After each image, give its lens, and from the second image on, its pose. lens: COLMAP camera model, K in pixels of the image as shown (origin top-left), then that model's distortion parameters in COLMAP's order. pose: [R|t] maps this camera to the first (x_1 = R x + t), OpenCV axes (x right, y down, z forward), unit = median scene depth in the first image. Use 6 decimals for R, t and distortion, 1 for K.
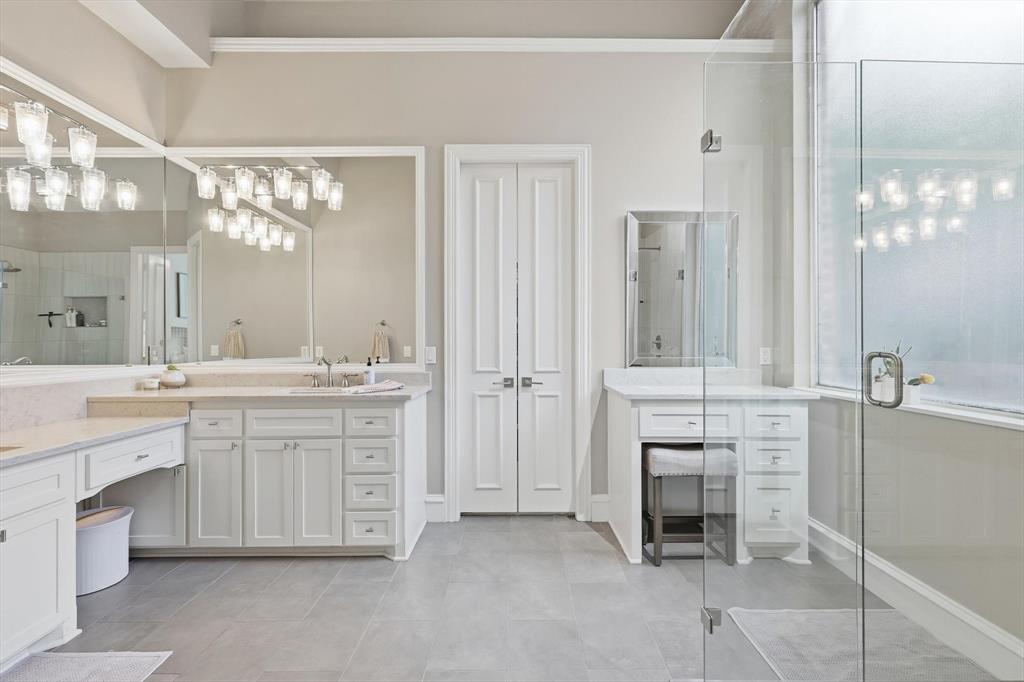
lens RADIAL K [[448.3, 0, 508.9], [0, 448.3, 333.4], [0, 0, 1]] dist [0.008856, -0.000441]
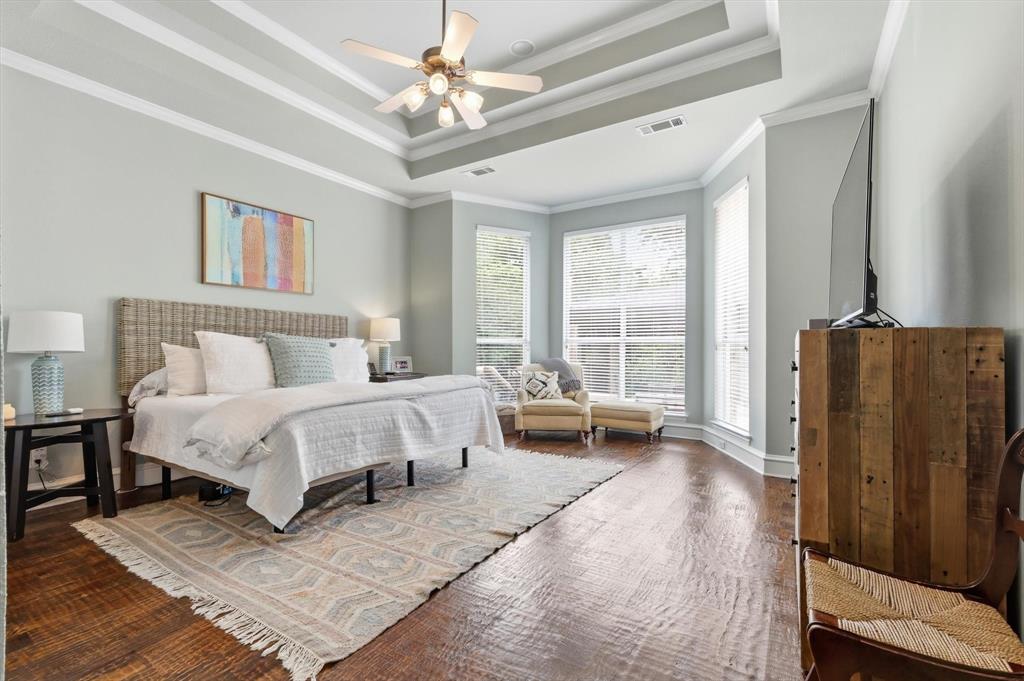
lens RADIAL K [[448.3, 0, 512.9], [0, 448.3, 342.5], [0, 0, 1]] dist [0.008856, -0.000441]
pose [[0.842874, -0.000224, -0.538111, -0.250175], [0.000243, 1.000000, -0.000036, 0.034653], [0.538111, -0.000100, 0.842874, 0.994669]]
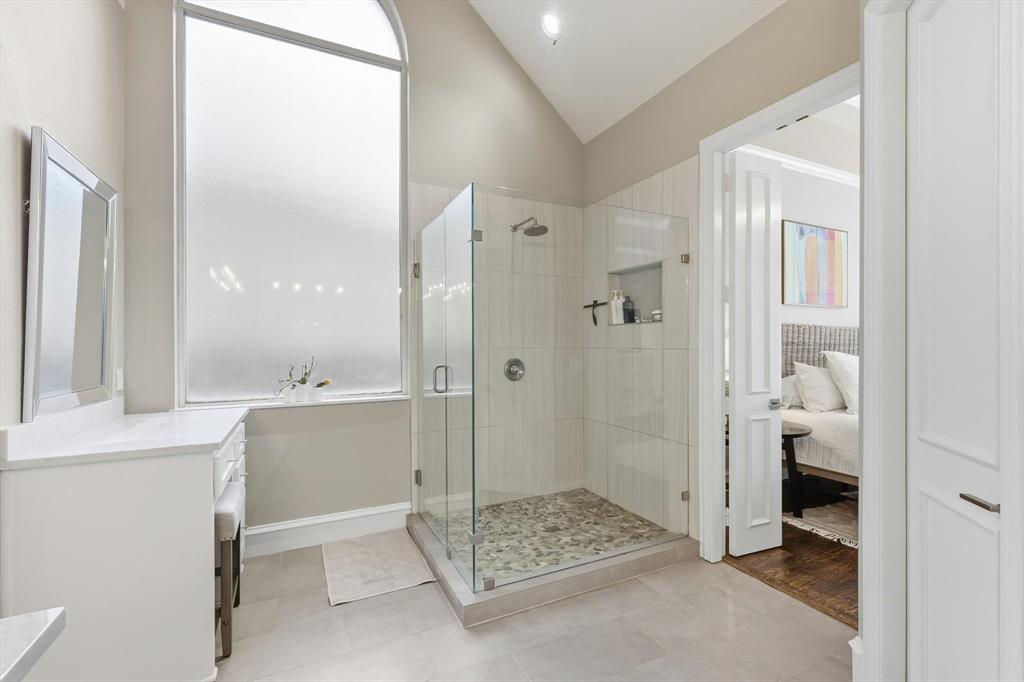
lens RADIAL K [[448.3, 0, 512.3], [0, 448.3, 336.8], [0, 0, 1]] dist [0.008856, -0.000441]
pose [[0.429774, -0.006485, -0.902913, -0.513079], [0.003464, 0.999979, -0.005533, 0.004091], [0.902930, -0.000750, 0.429787, 0.635273]]
